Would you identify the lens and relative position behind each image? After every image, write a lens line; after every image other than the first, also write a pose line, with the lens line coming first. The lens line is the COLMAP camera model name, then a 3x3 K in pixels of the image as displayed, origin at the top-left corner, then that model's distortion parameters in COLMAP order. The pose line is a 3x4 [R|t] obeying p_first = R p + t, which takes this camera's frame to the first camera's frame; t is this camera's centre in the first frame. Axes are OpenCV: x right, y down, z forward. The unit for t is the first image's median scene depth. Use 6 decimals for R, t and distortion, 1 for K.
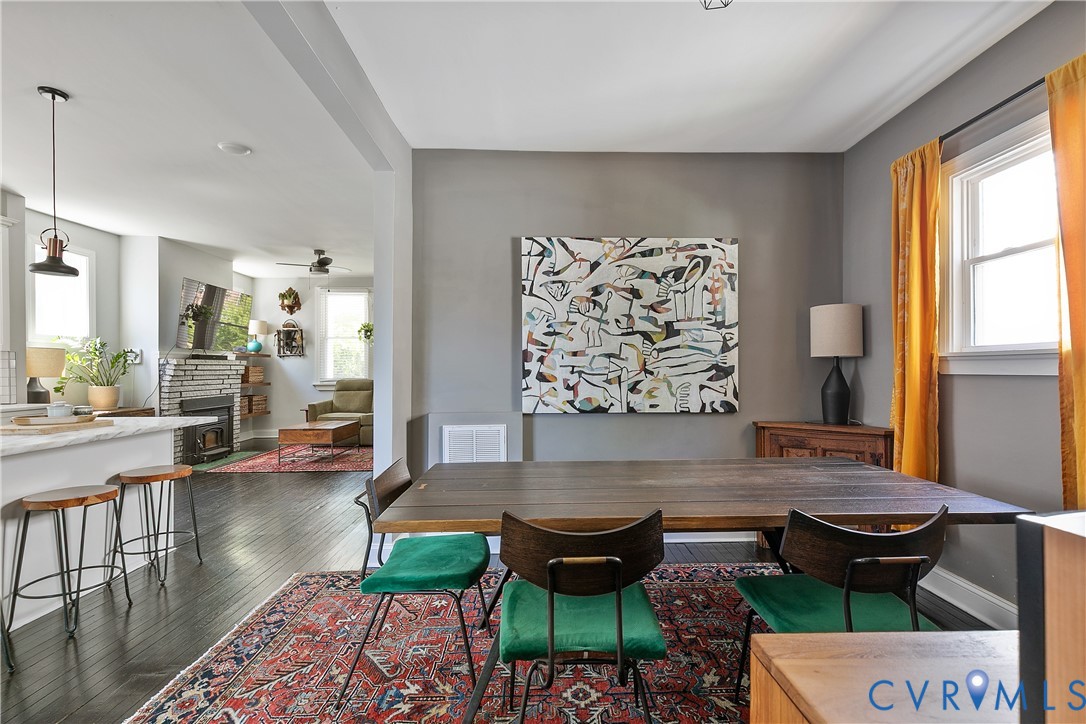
lens RADIAL K [[495.3, 0, 547.5], [0, 495.3, 369.3], [0, 0, 1]] dist [0.005990, -0.002264]
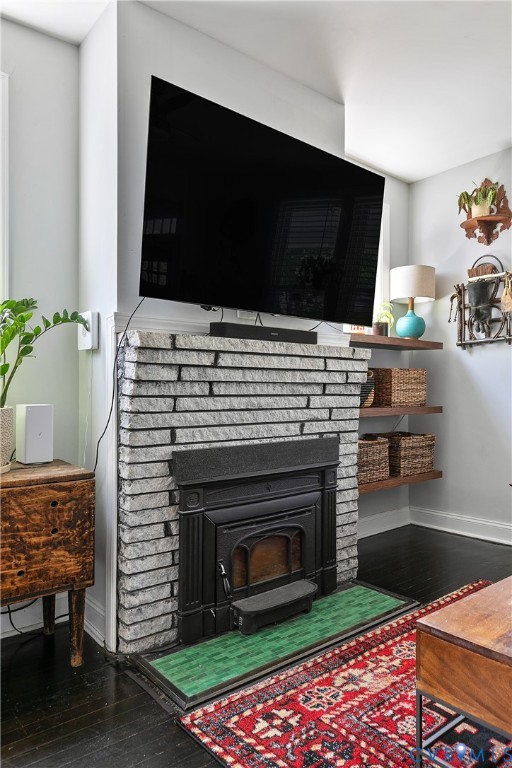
lens RADIAL K [[523.8, 0, 254.3], [0, 523.8, 392.0], [0, 0, 1]] dist [0.007616, -0.013963]
pose [[0.611340, 0.001178, -0.791367, -0.396653], [-0.001765, 0.999998, 0.000126, 0.018837], [0.791366, 0.001320, 0.611341, 0.791663]]
